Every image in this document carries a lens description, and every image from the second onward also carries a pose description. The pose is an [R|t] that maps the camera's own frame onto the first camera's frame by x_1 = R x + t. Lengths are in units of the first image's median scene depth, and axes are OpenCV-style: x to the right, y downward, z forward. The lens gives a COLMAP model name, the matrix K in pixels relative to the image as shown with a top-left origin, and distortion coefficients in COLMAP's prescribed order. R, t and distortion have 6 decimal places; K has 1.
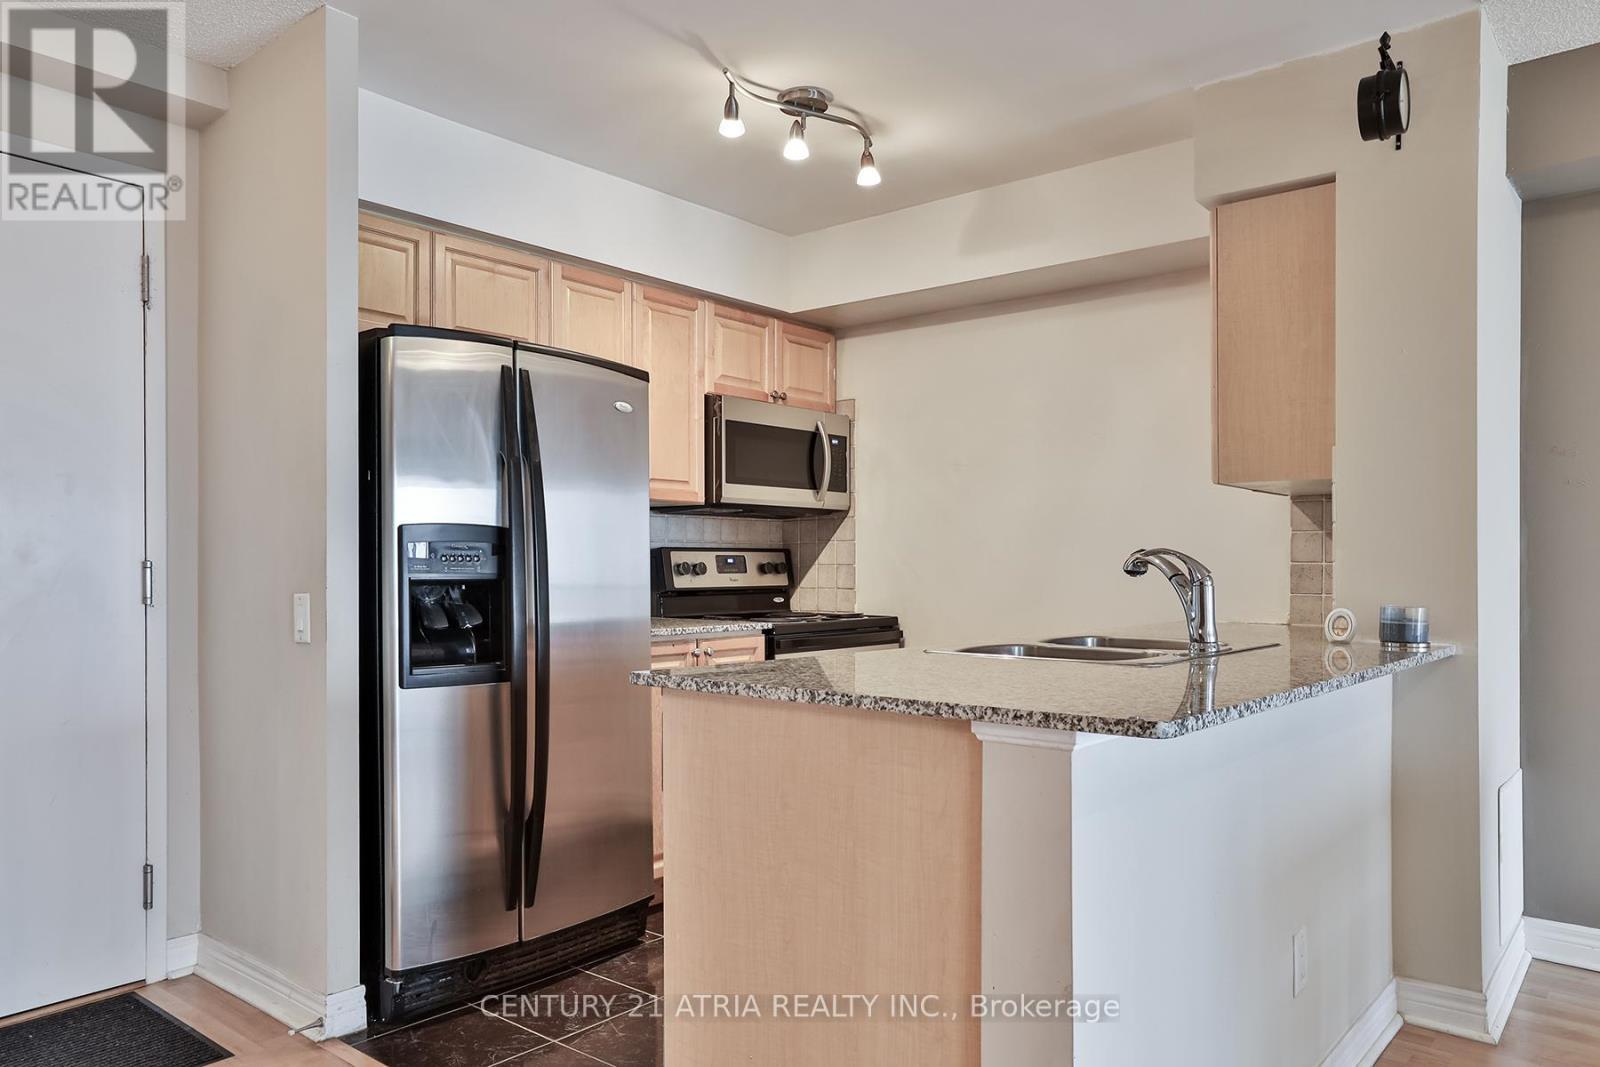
lens RADIAL K [[1129.4, 0, 802.4], [0, 1129.4, 569.5], [0, 0, 1]] dist [-0.008759, 0.009408]
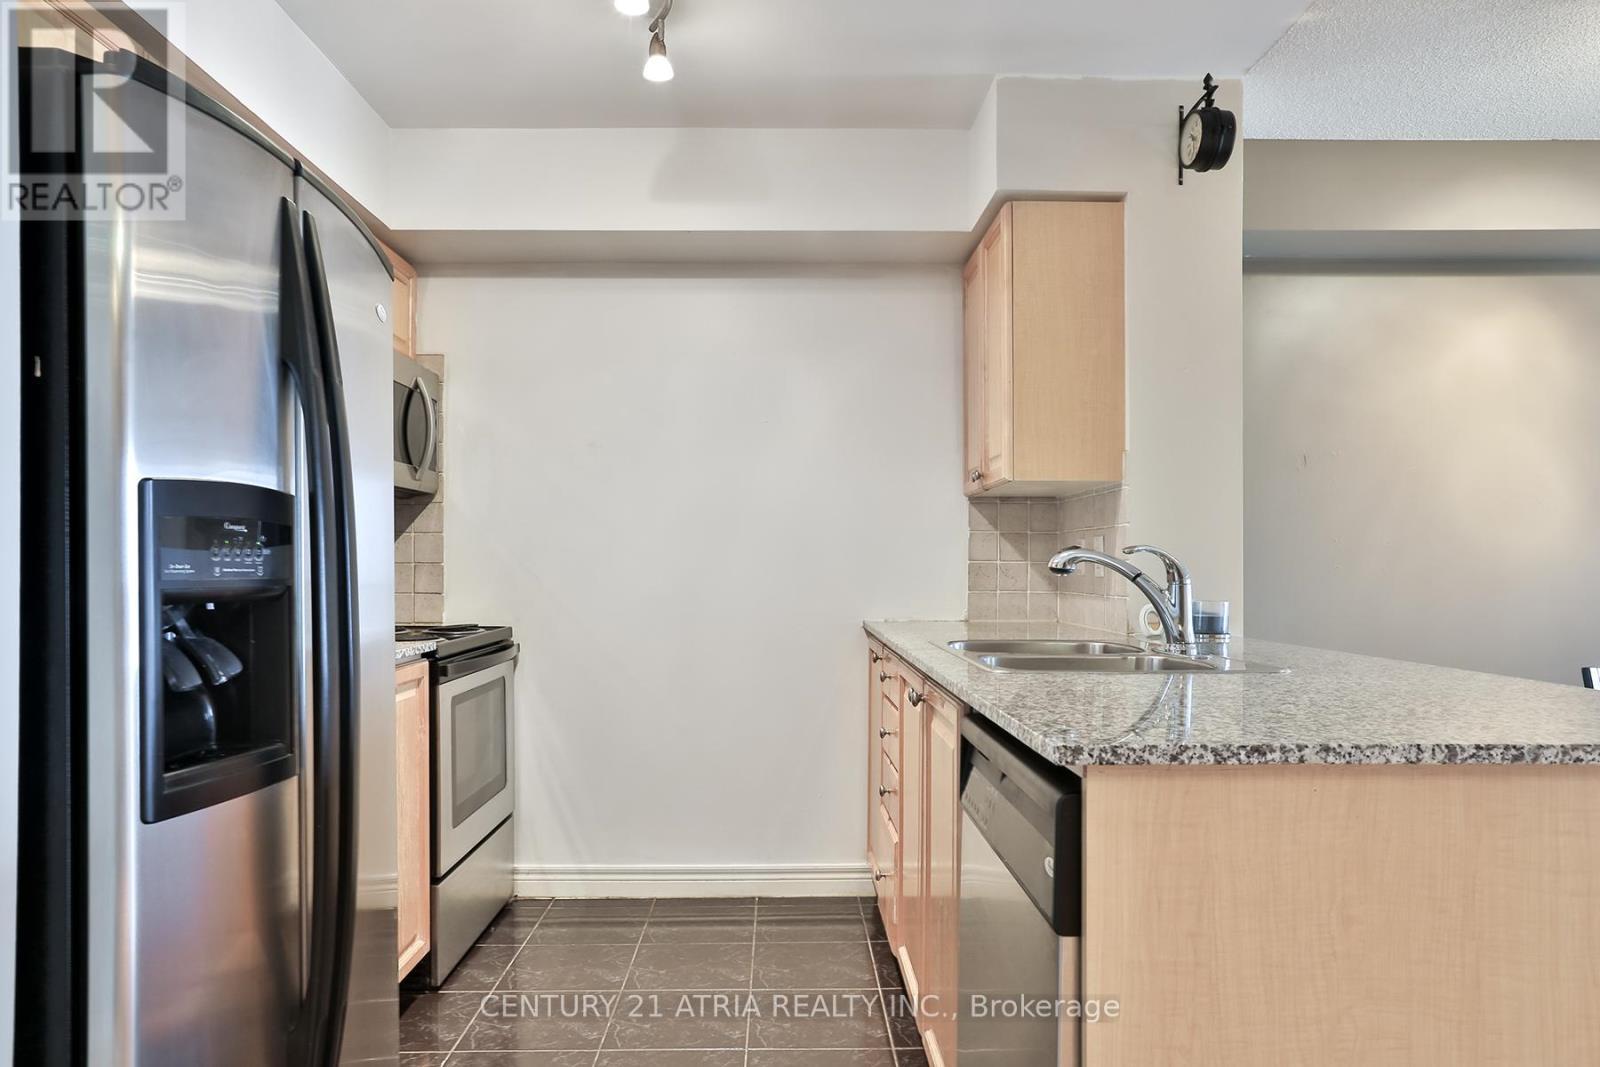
lens RADIAL K [[1068.3, 0, 797.1], [0, 1068.3, 549.5], [0, 0, 1]] dist [-0.013032, 0.009784]
pose [[0.758057, 0.008502, 0.652133, -0.287994], [0.003019, 0.999859, -0.016544, -0.000675], [-0.652181, 0.014510, 0.757924, 0.311019]]
